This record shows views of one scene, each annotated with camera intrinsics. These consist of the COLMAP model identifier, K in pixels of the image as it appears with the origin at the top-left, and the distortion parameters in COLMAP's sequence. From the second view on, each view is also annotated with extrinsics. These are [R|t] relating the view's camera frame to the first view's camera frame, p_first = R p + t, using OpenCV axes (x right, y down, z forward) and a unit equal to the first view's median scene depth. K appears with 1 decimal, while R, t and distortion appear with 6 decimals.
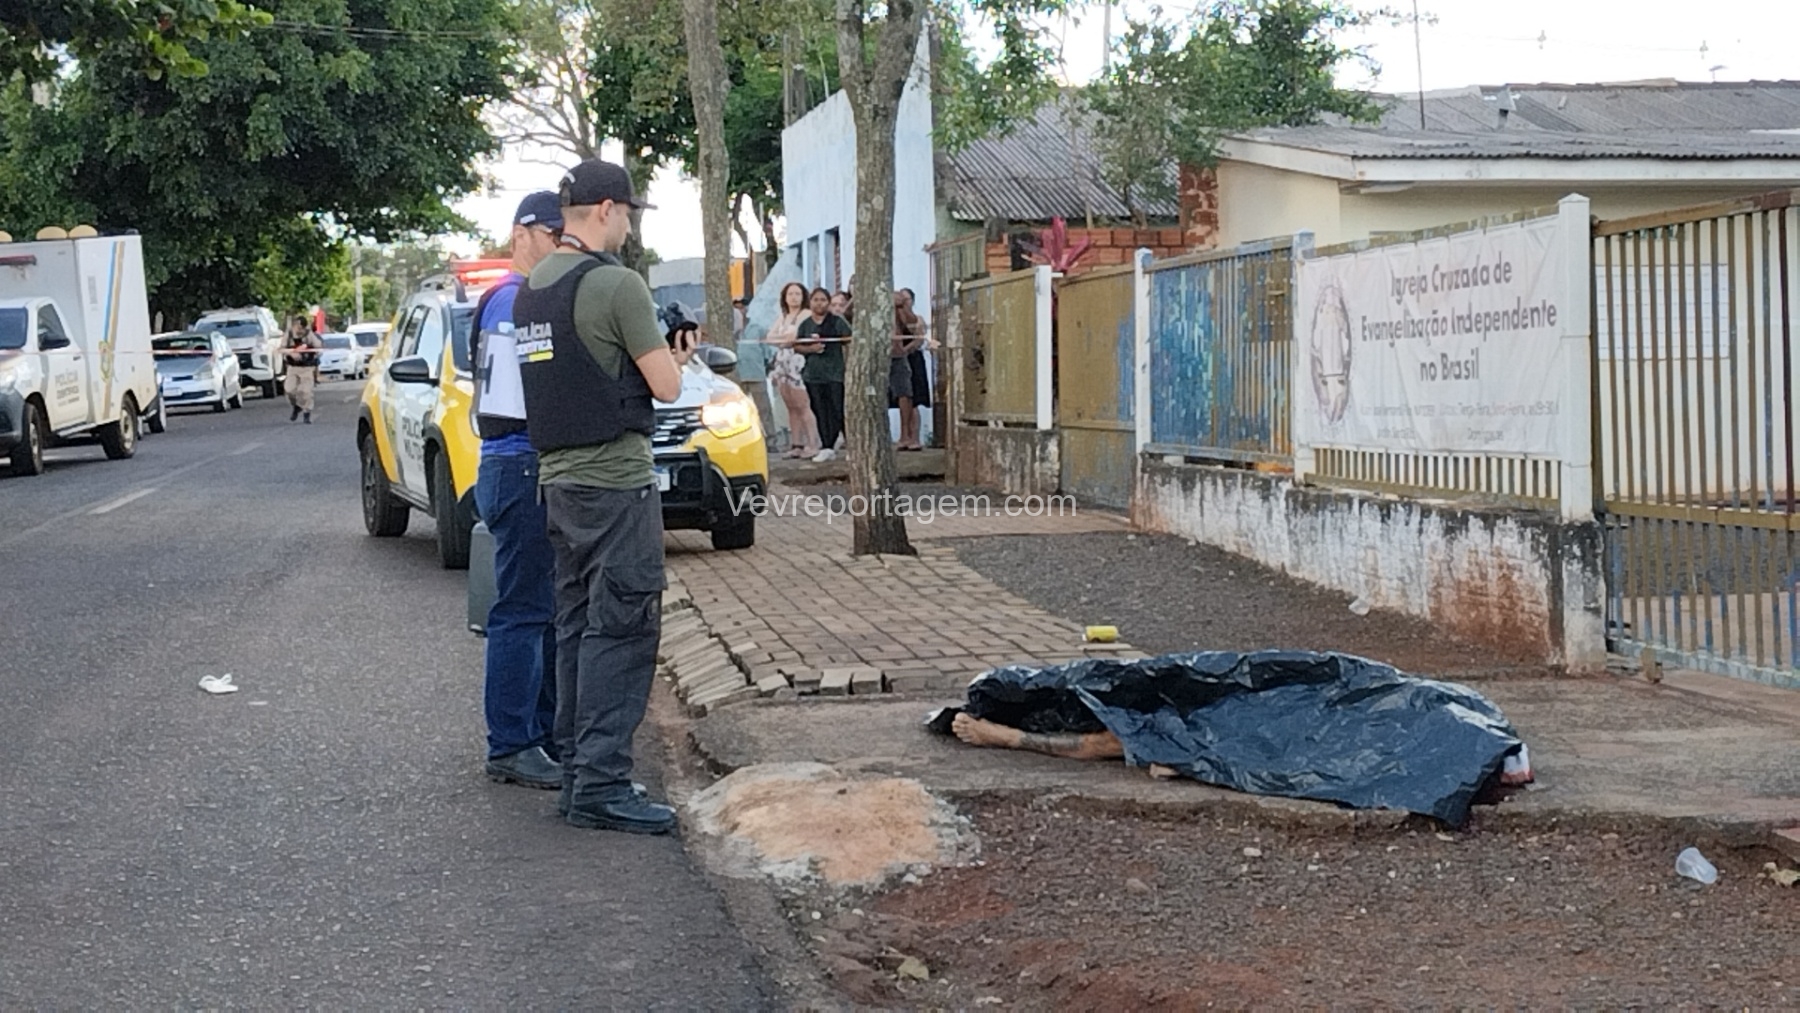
lens RADIAL K [[2790.8, 0, 895.9], [0, 2790.8, 507.8], [0, 0, 1]] dist [0.132208, -0.462472]
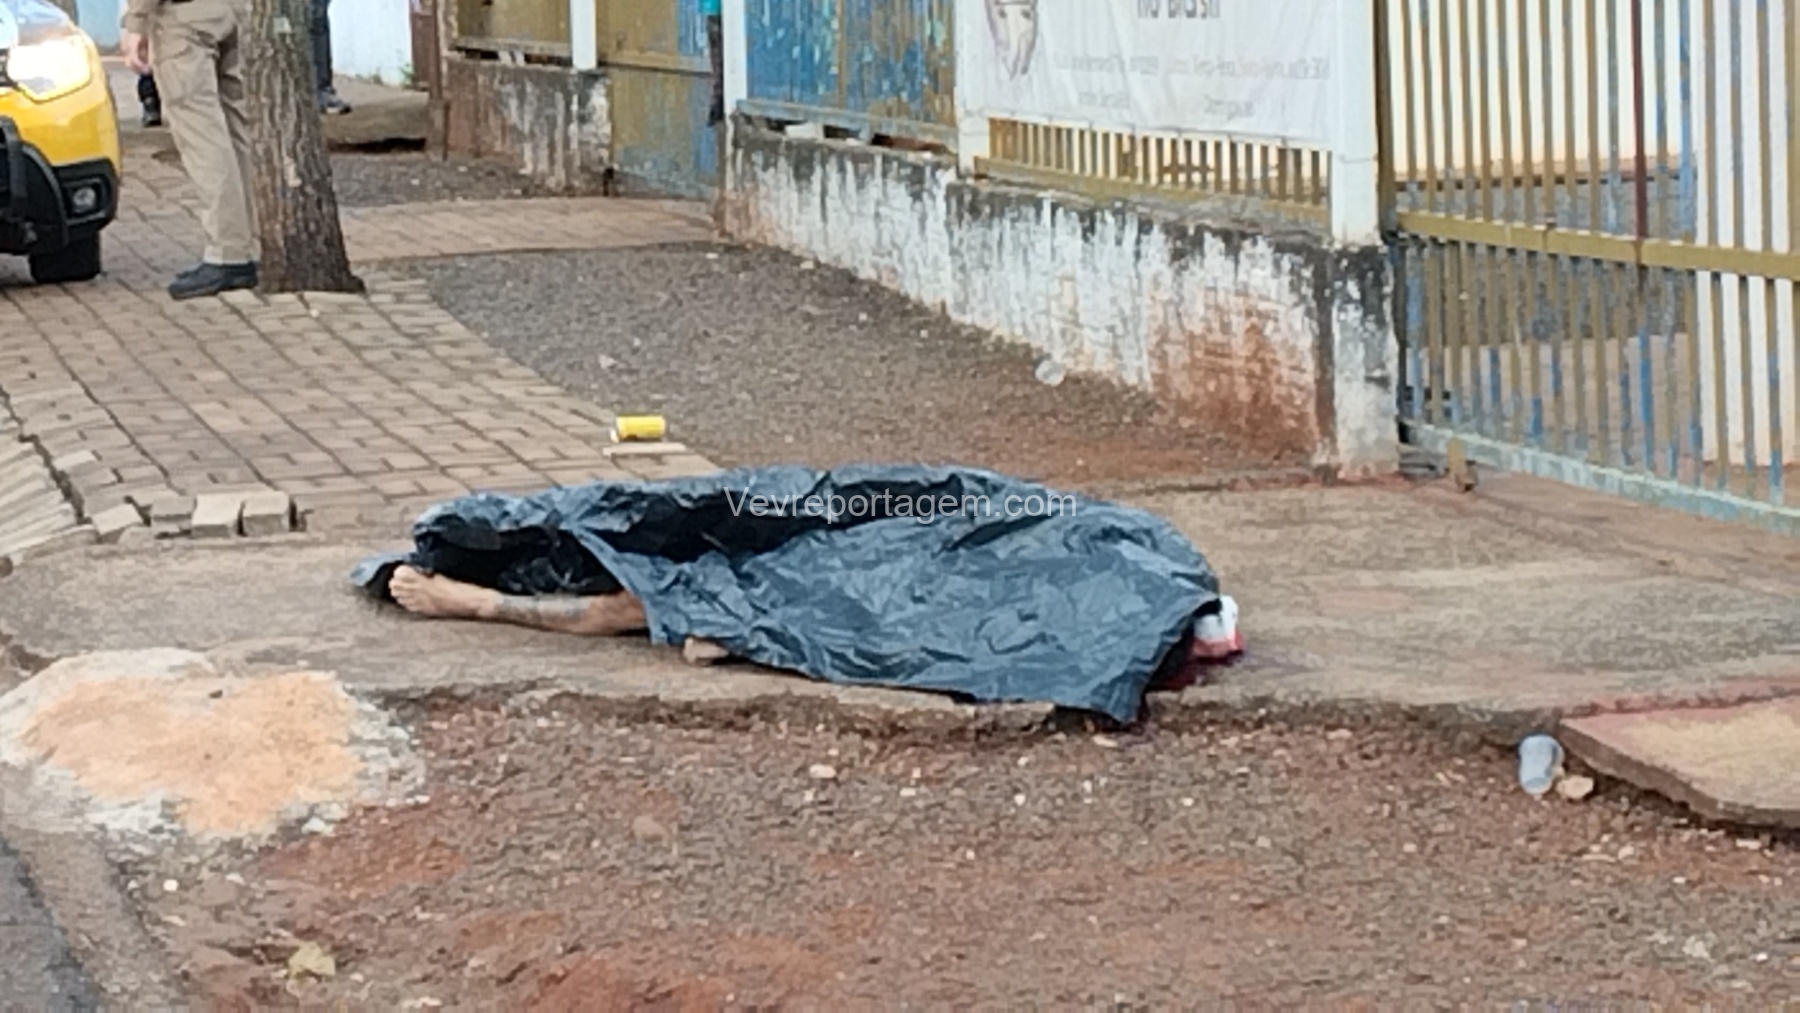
lens RADIAL K [[4766.0, 0, 893.7], [0, 4766.0, 511.7], [0, 0, 1]] dist [0.195418, -1.299853]
pose [[0.994237, -0.020415, 0.105242, 0.015635], [0.012481, 0.997068, 0.075498, -0.017465], [-0.106475, -0.073750, 0.991577, -0.092508]]
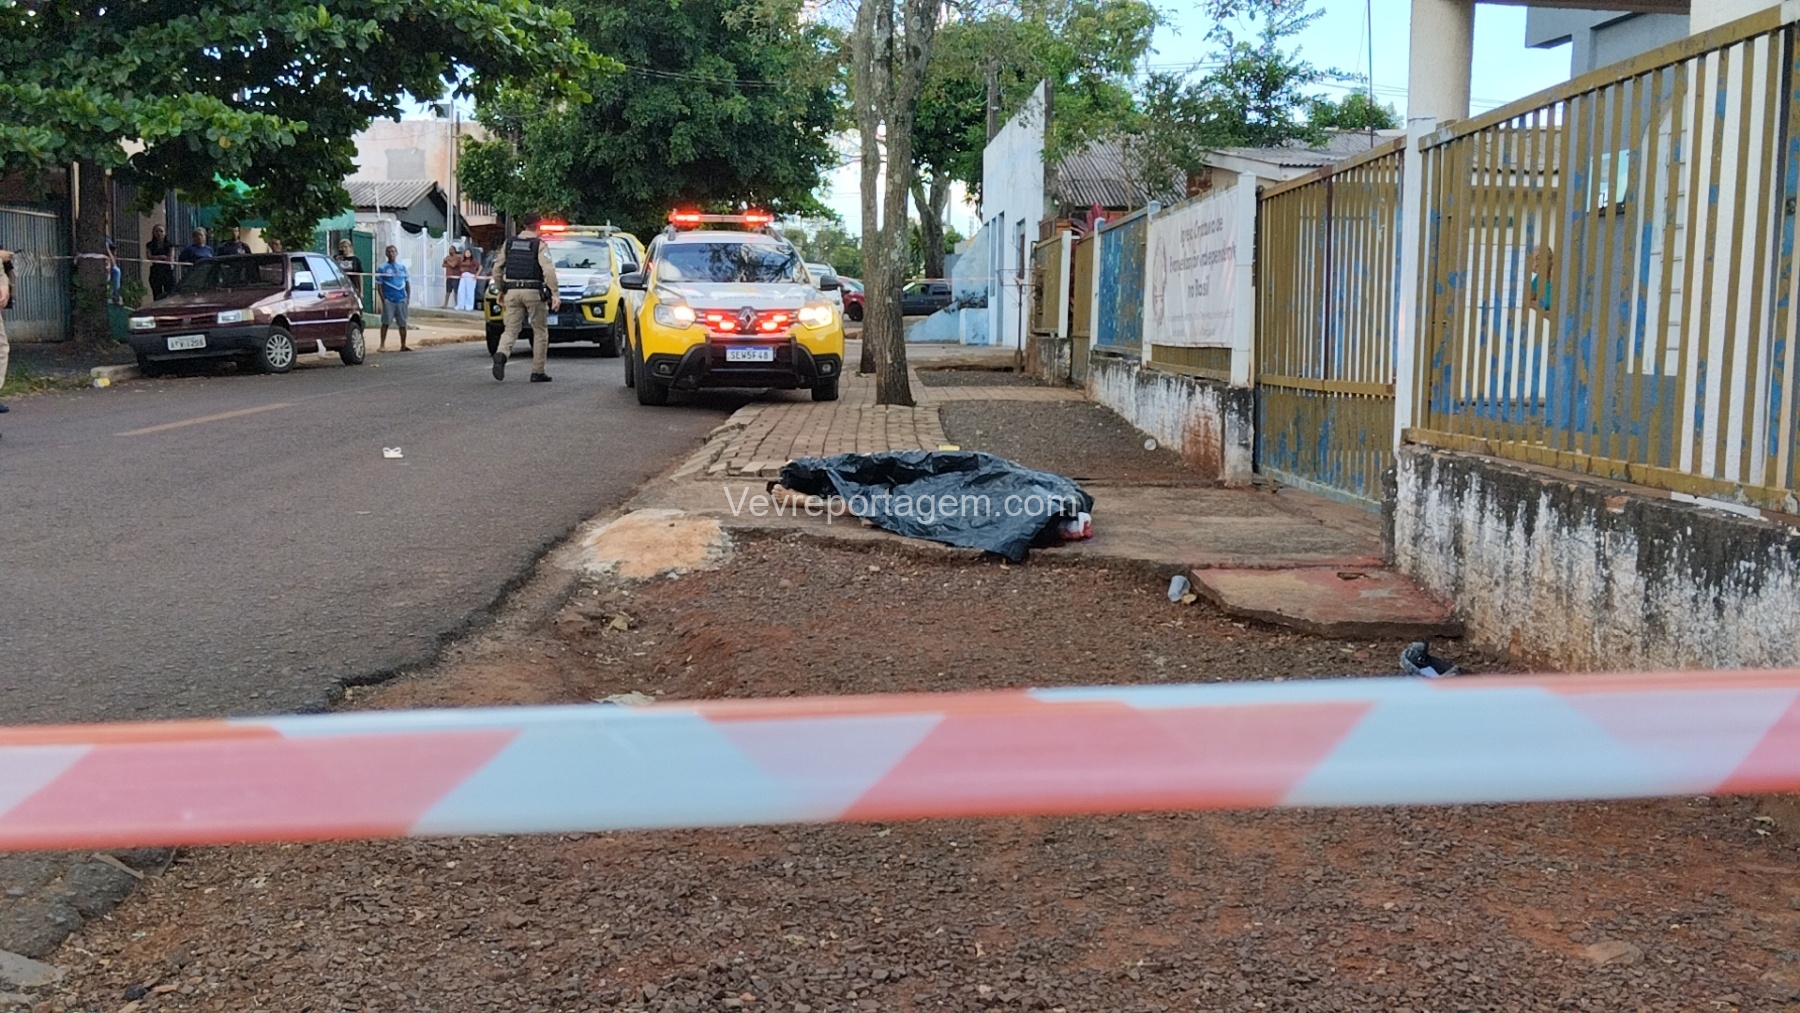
lens RADIAL K [[1765.5, 0, 894.3], [0, 1765.5, 508.9], [0, 0, 1]] dist [0.107237, -0.219893]
pose [[0.990182, 0.048889, -0.130953, 0.173222], [-0.040895, 0.997172, 0.063052, 0.016478], [0.133665, -0.057078, 0.989382, 0.009028]]
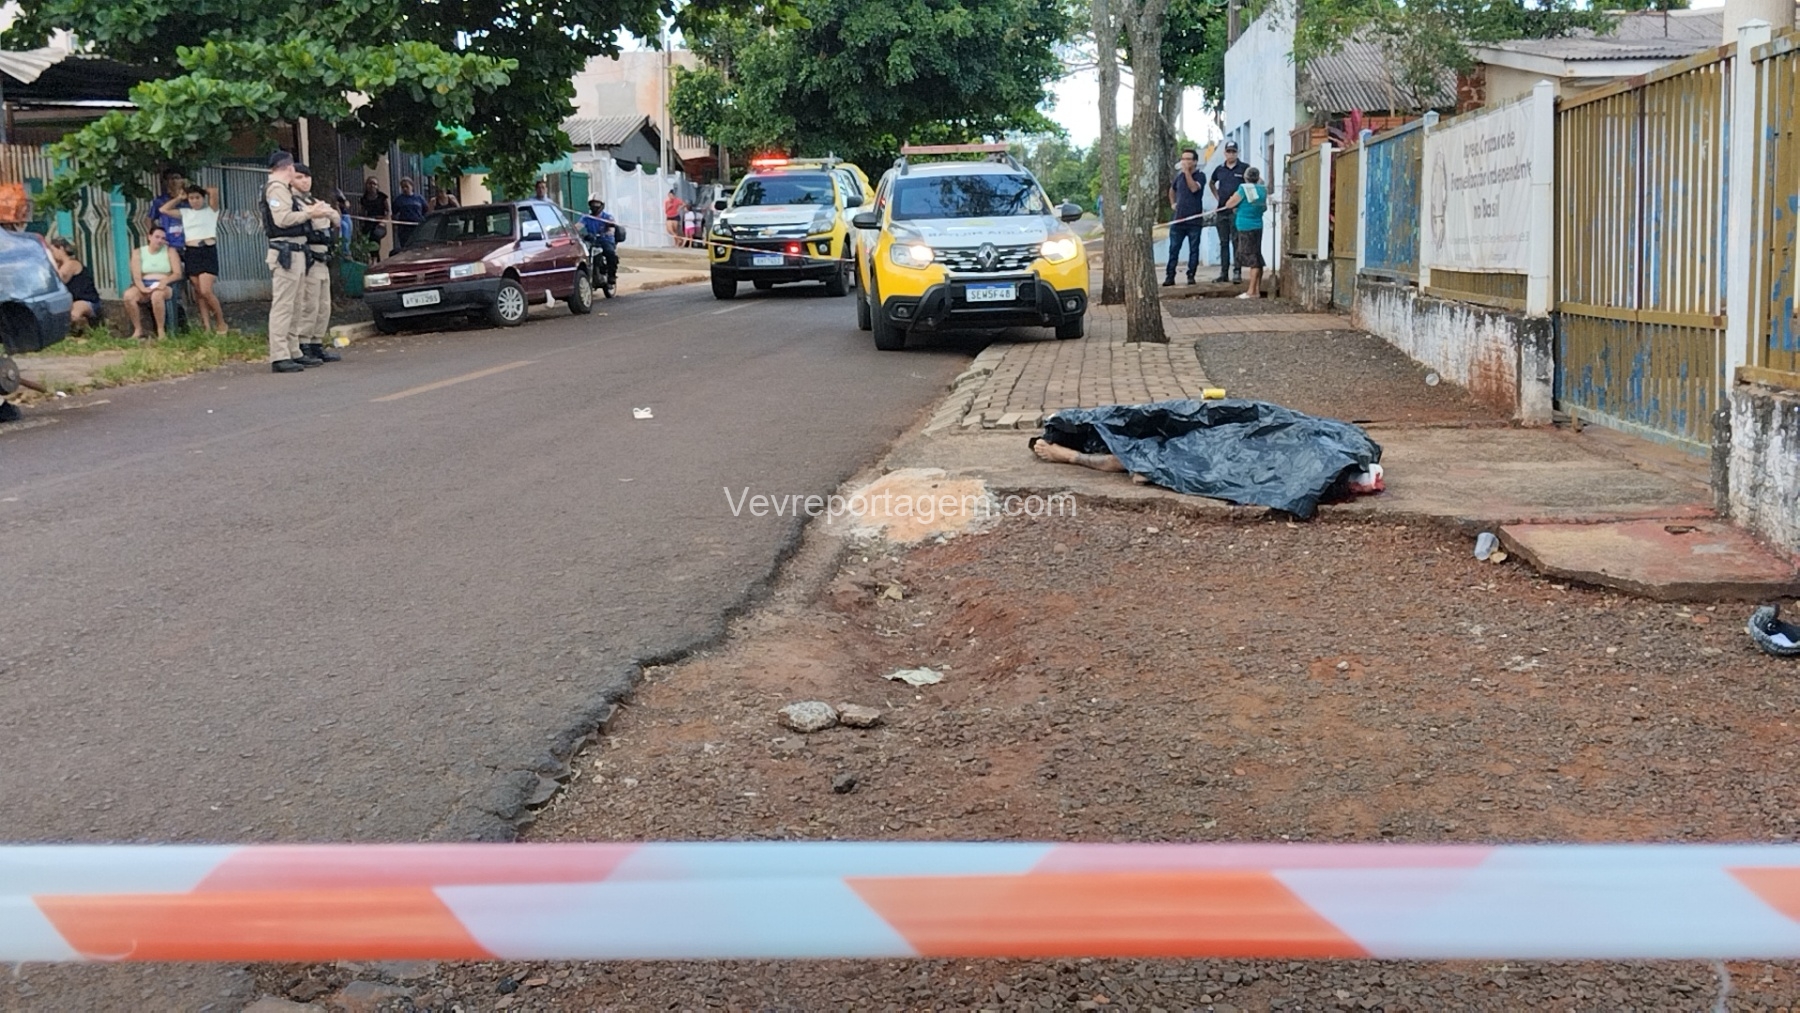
lens RADIAL K [[1863.5, 0, 897.6], [0, 1863.5, 517.7], [0, 0, 1]] dist [0.095970, -0.189447]
pose [[0.967948, 0.034295, -0.248799, 0.158359], [-0.007892, 0.994297, 0.106352, 0.006336], [0.251027, -0.100980, 0.962698, -0.004013]]
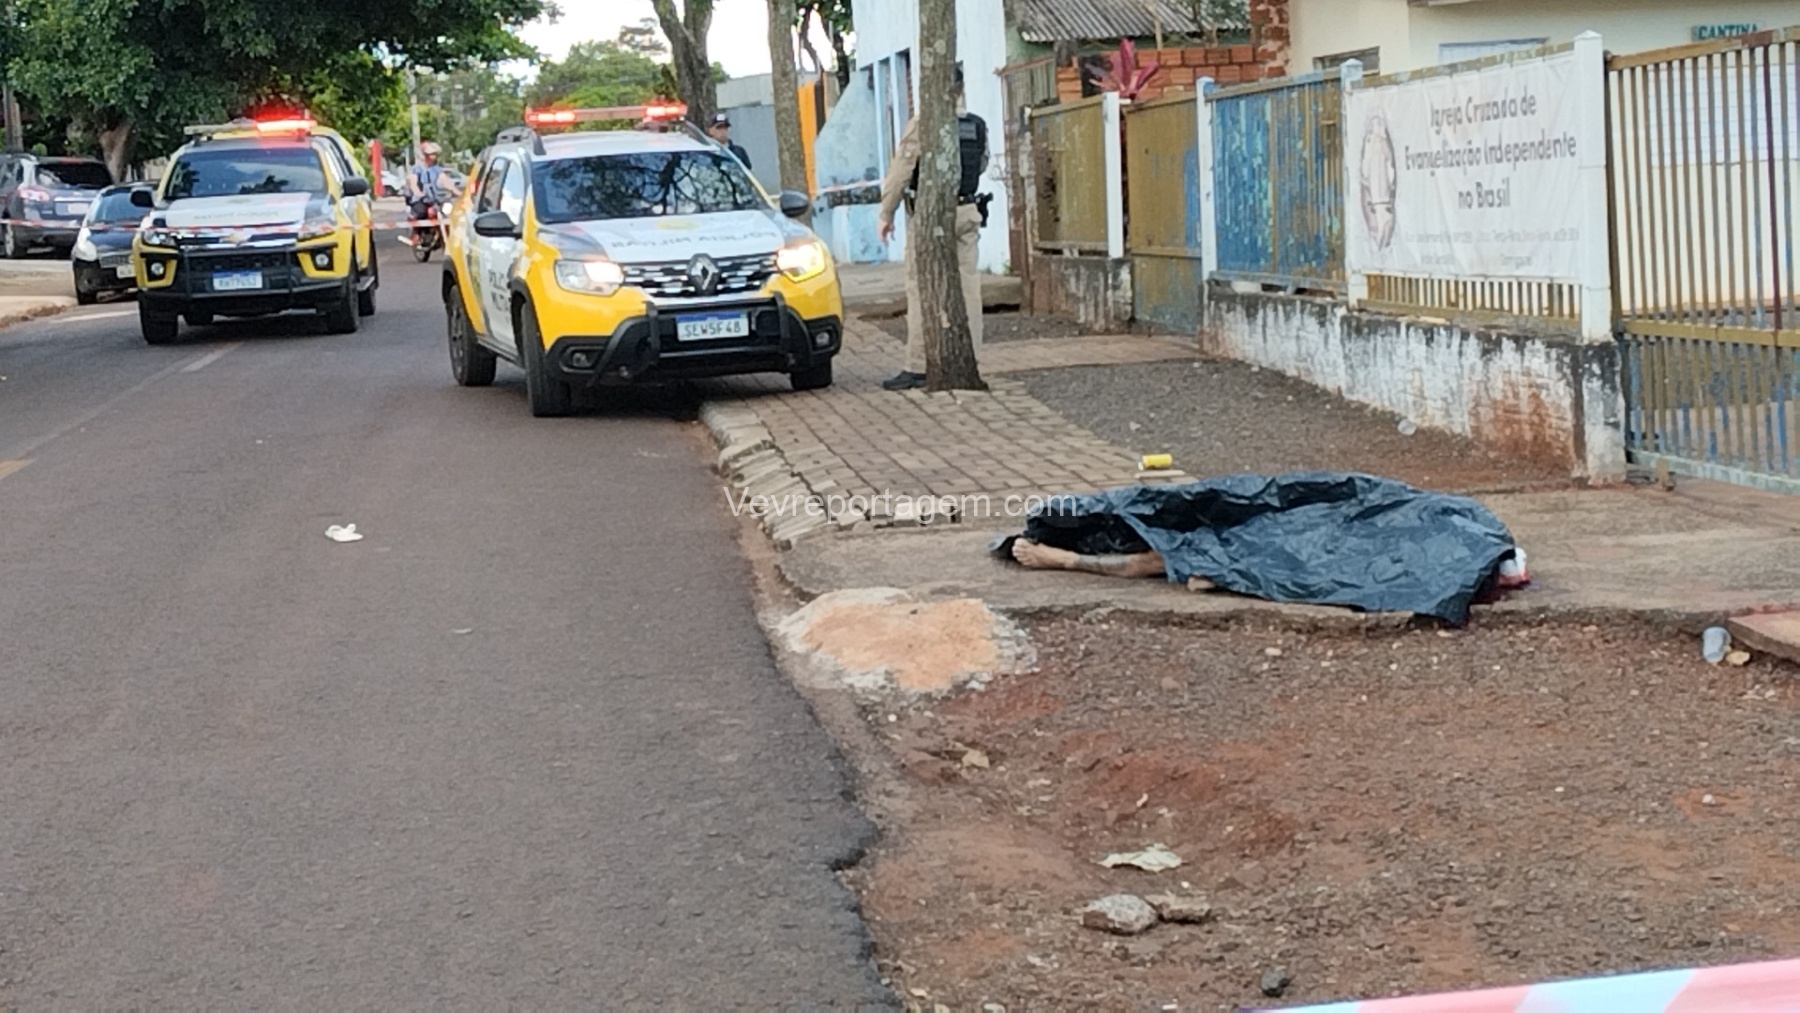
lens RADIAL K [[2931.7, 0, 897.4], [0, 2931.7, 543.3], [0, 0, 1]] dist [0.122856, -0.420859]
pose [[0.998997, -0.031252, -0.032055, 0.009238], [0.033508, 0.996810, 0.072441, -0.008334], [0.029689, -0.073443, 0.996857, -0.124197]]
